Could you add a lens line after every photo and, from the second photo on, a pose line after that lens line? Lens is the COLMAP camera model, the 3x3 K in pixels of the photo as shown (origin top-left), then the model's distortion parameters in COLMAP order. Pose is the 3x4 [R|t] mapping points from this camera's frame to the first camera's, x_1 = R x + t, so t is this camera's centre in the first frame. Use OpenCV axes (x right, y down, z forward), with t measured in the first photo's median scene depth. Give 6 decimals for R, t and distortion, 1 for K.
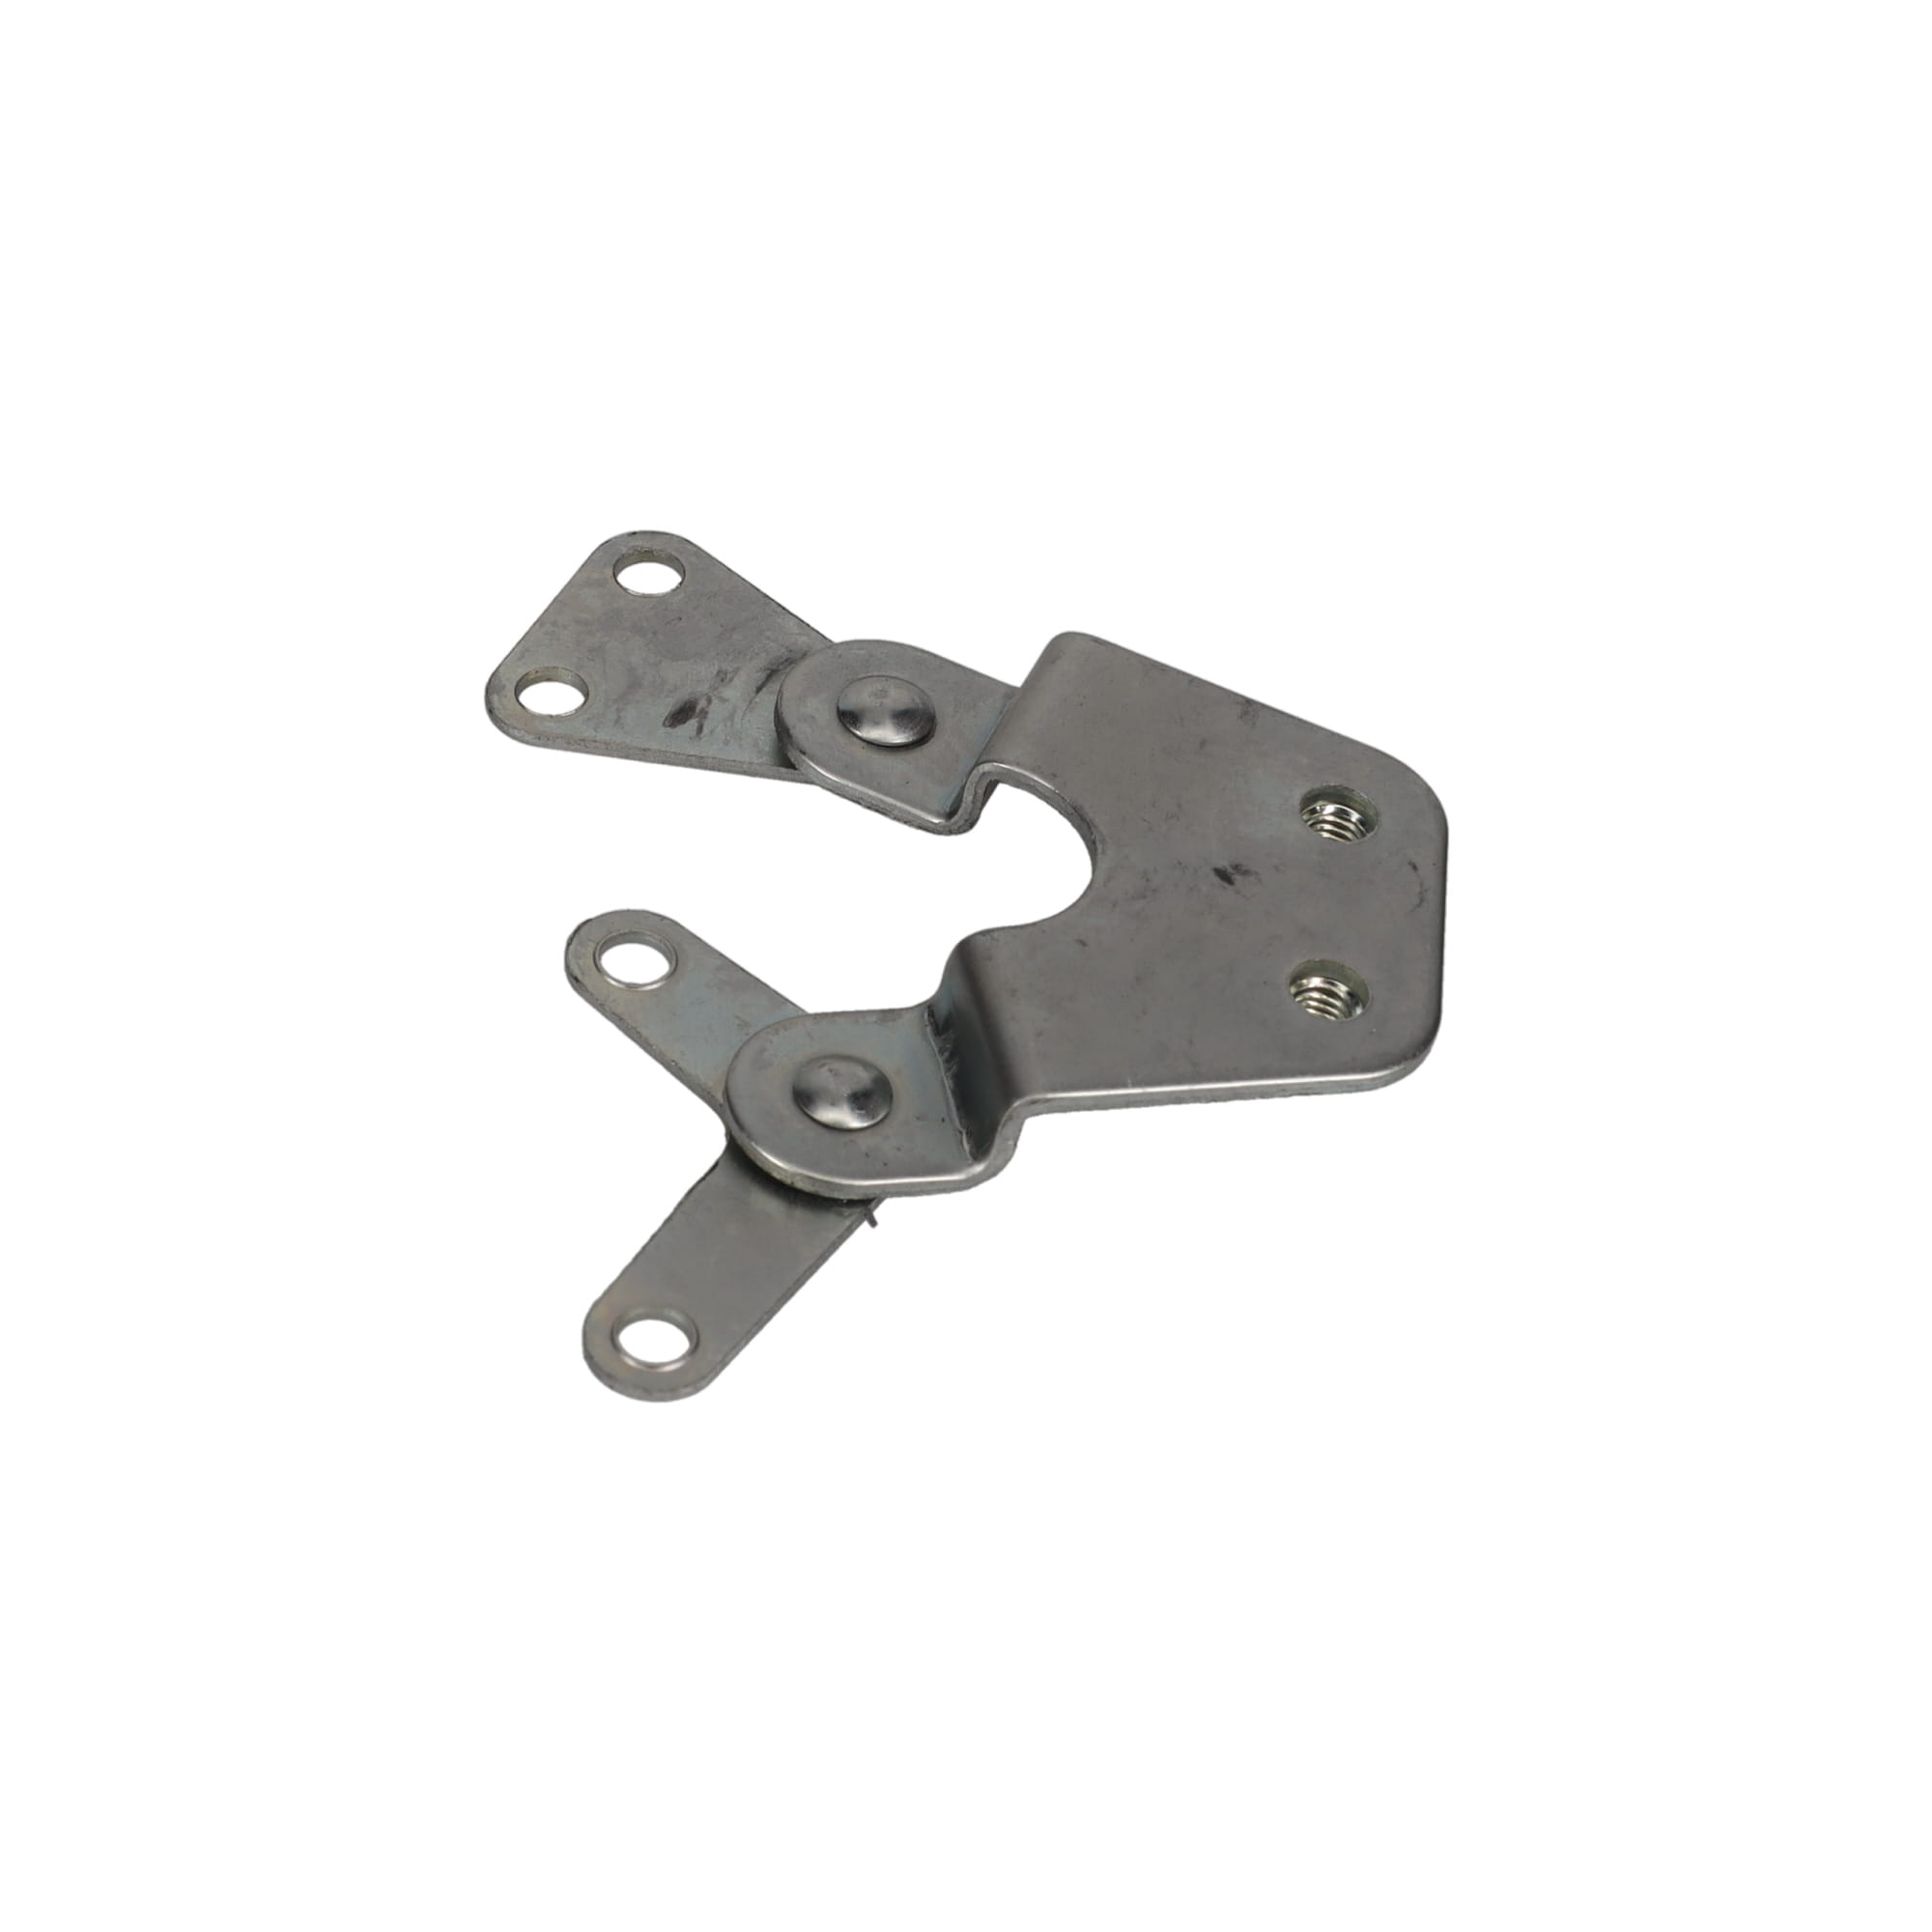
lens RADIAL K [[7371.6, 0, 969.3], [0, 7371.6, 967.1], [0, 0, 1]] dist [0.056610, 0.000000]
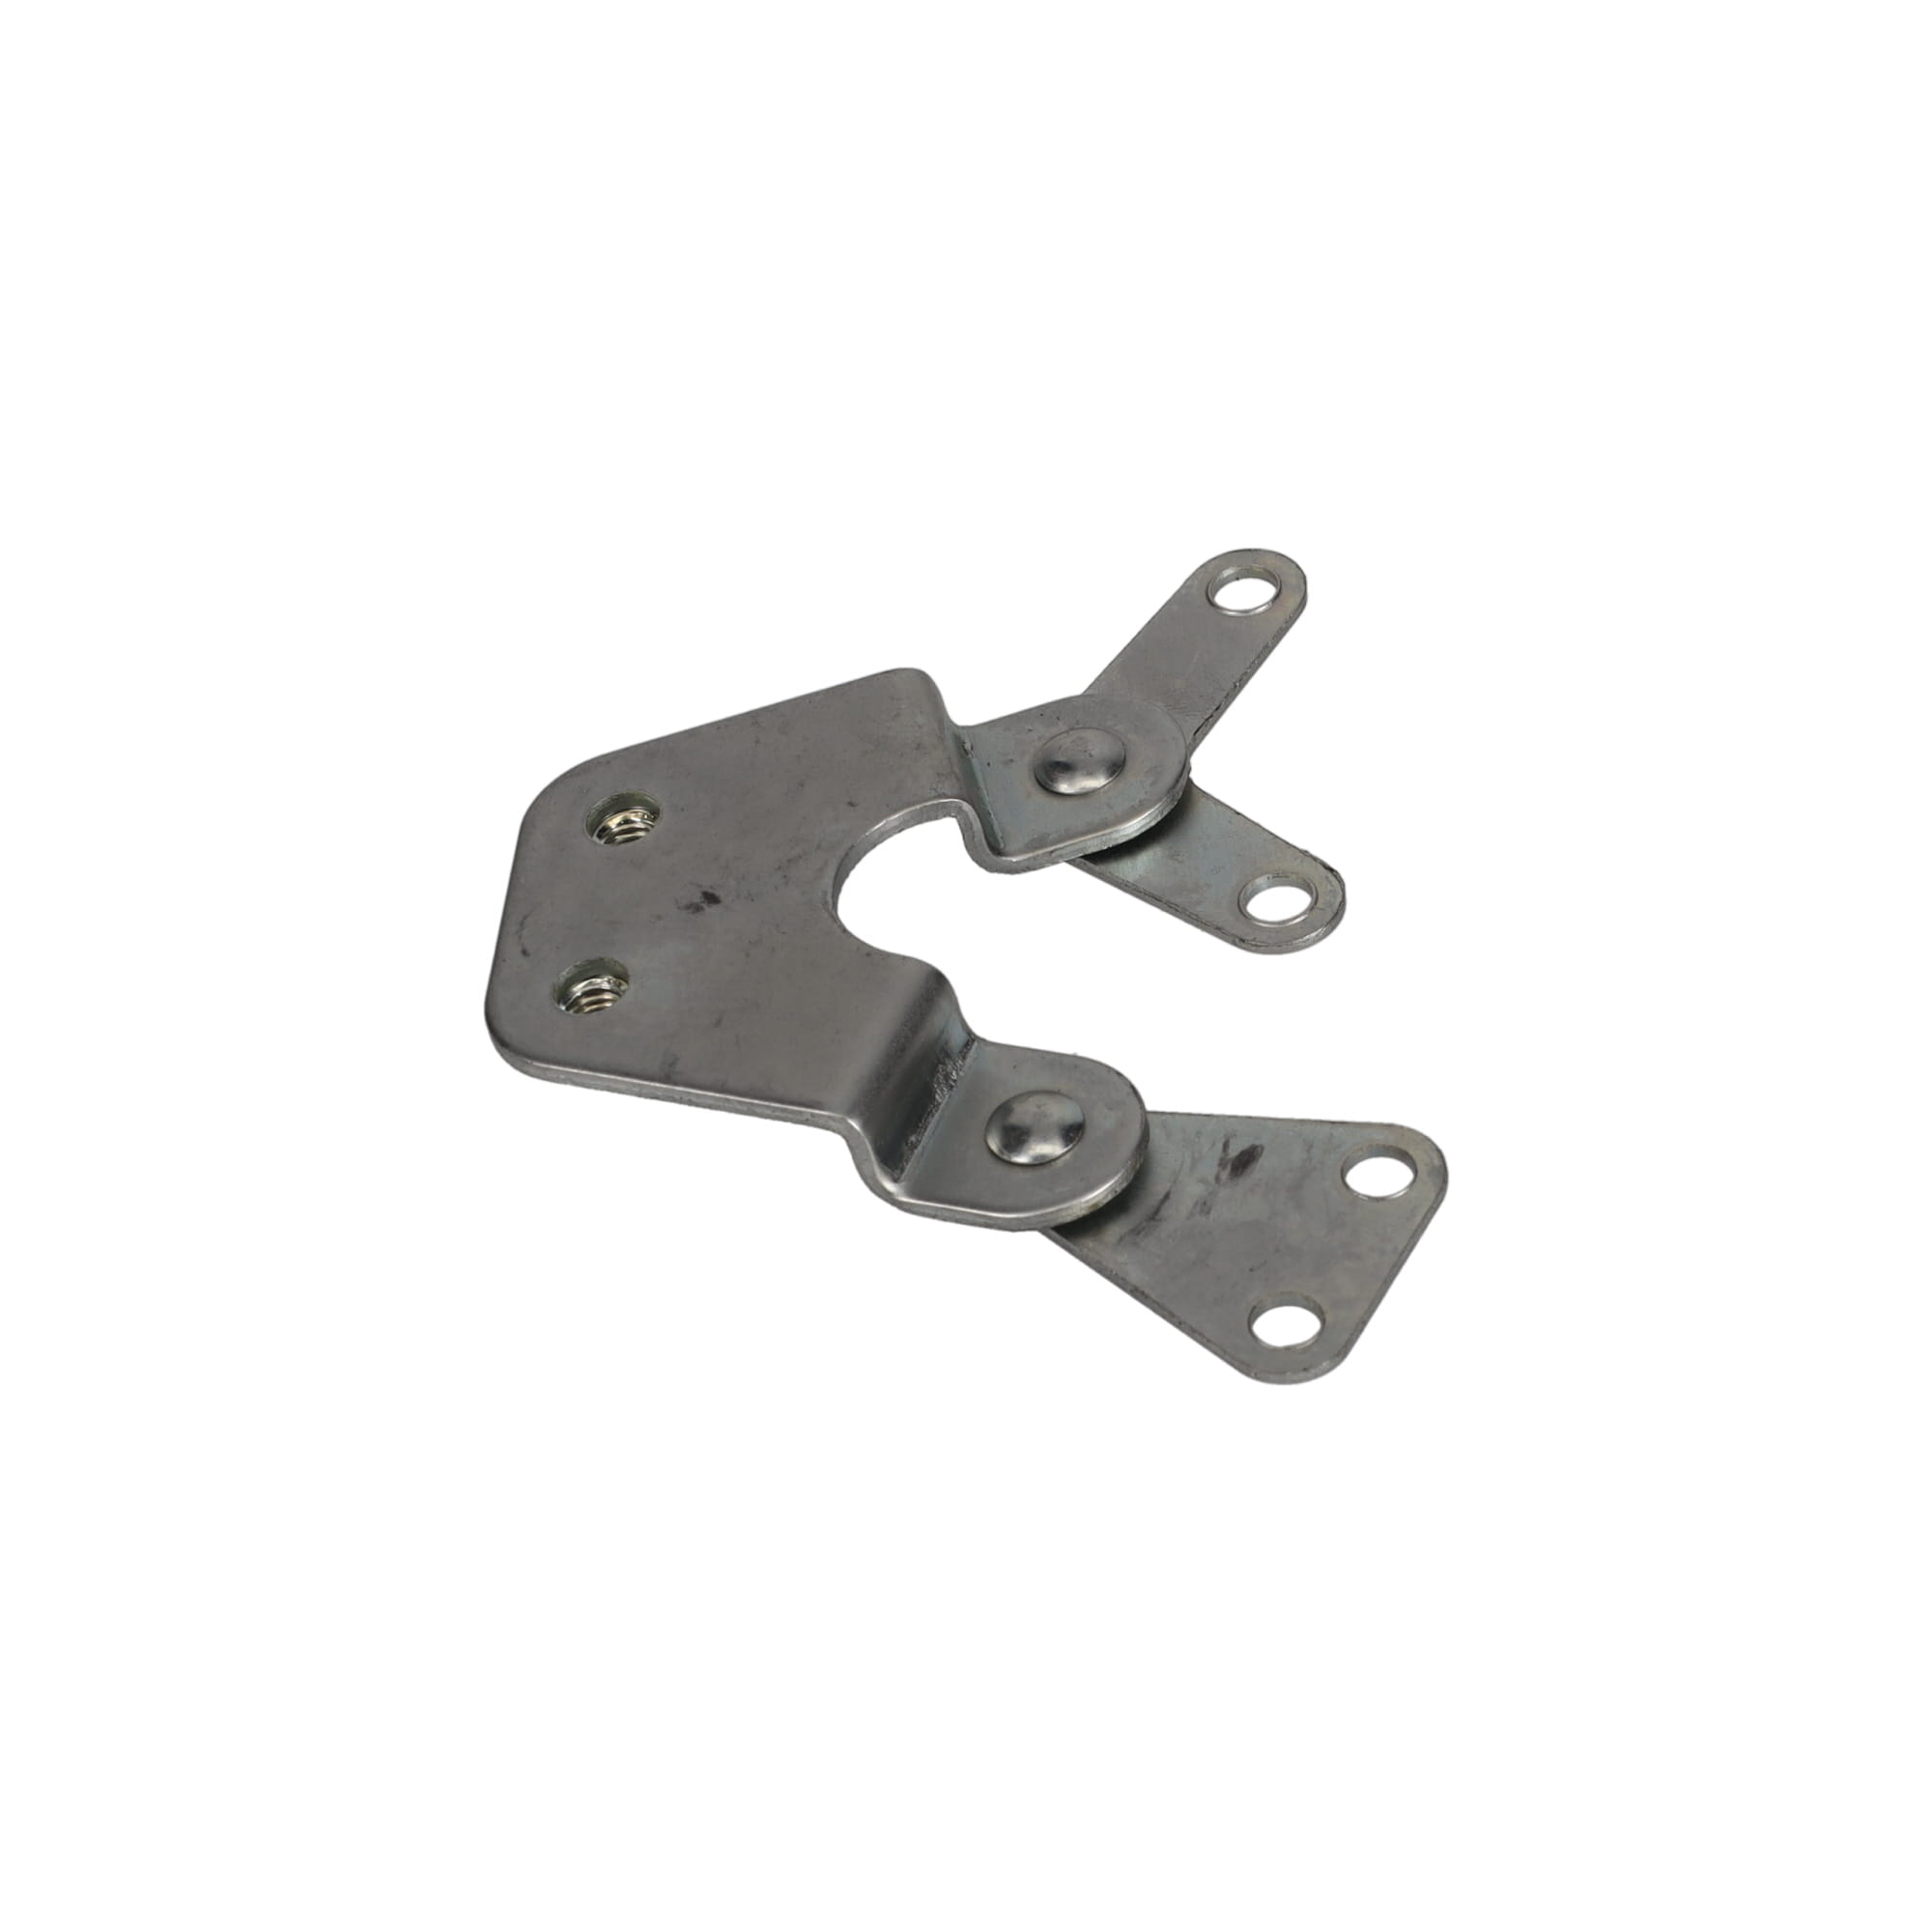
lens RADIAL K [[7371.6, 0, 969.0], [0, 7371.6, 964.8], [0, 0, 1]] dist [0.056610, 0.000000]
pose [[-0.999238, 0.005548, 0.038639, -0.040412], [0.038646, 0.001204, 0.999252, -1.012871], [0.005497, 0.999984, -0.001417, 0.976387]]
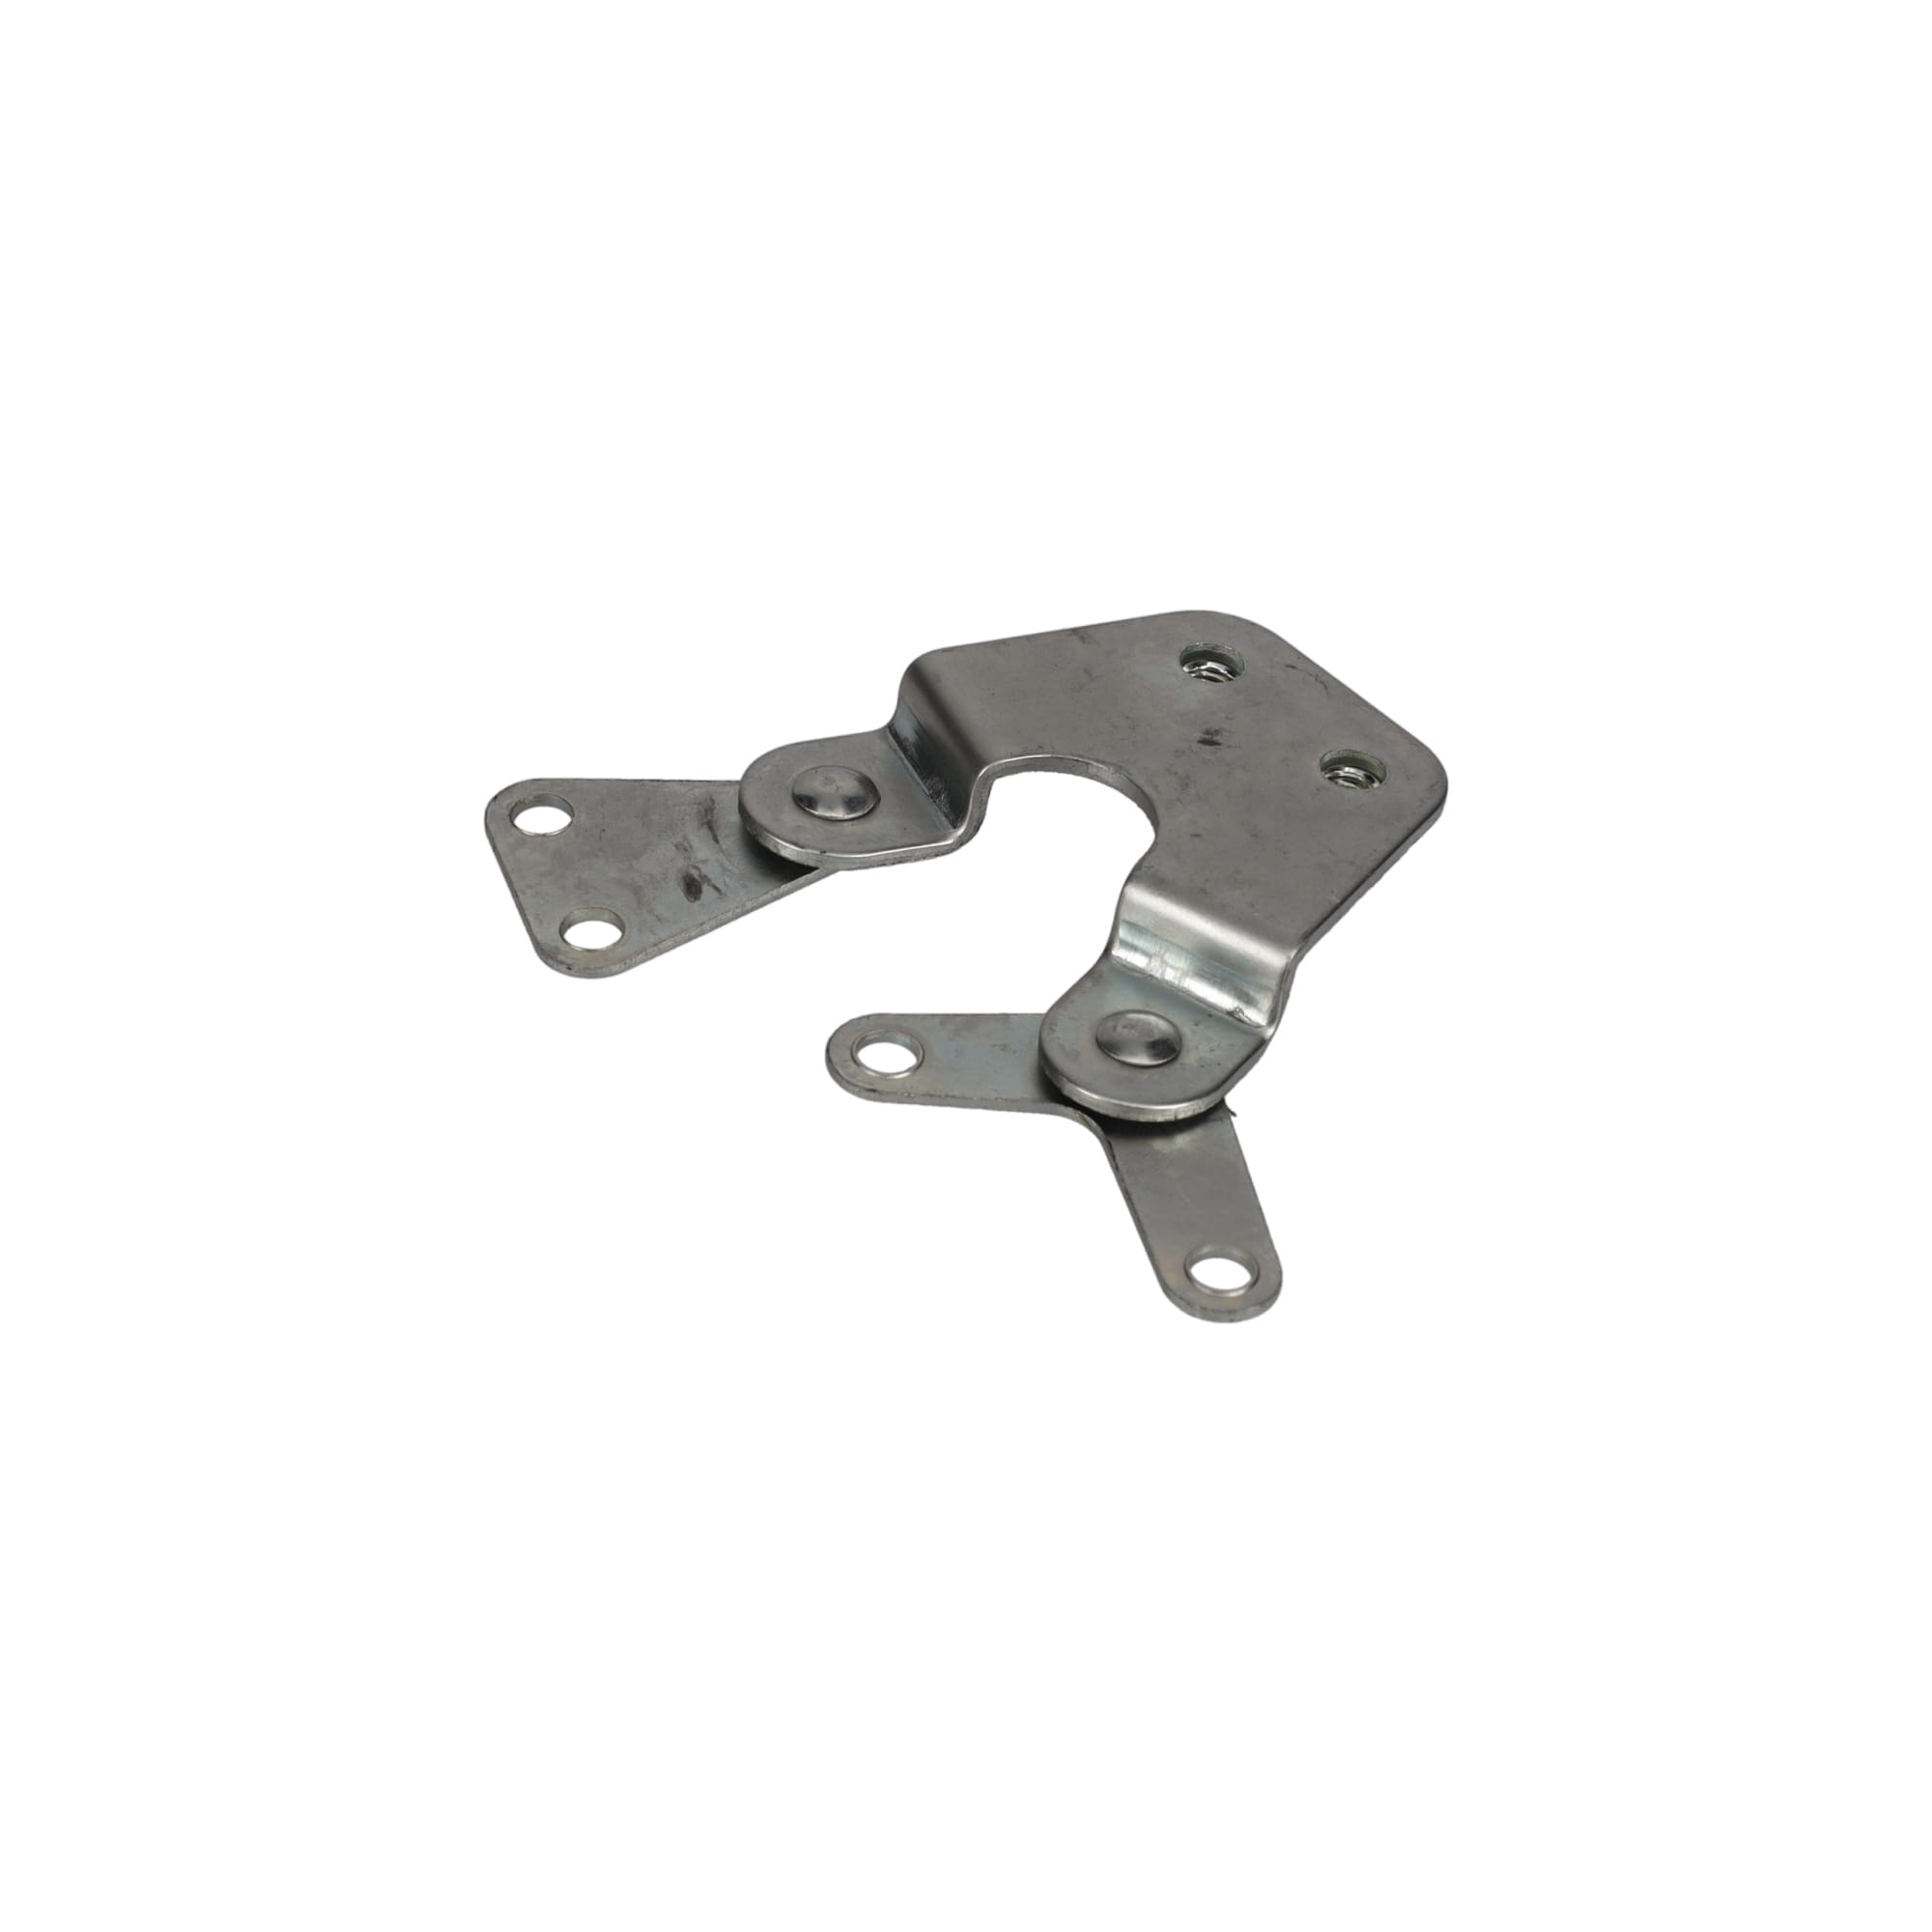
lens RADIAL K [[6369.6, 0, 973.0], [0, 6369.6, 964.1], [0, 0, 1]] dist [0.054119, 0.000000]
pose [[0.711953, -0.499933, 0.493144, -0.499228], [0.507308, 0.851740, 0.131065, -0.131203], [-0.485554, 0.156864, 0.860018, 0.135872]]
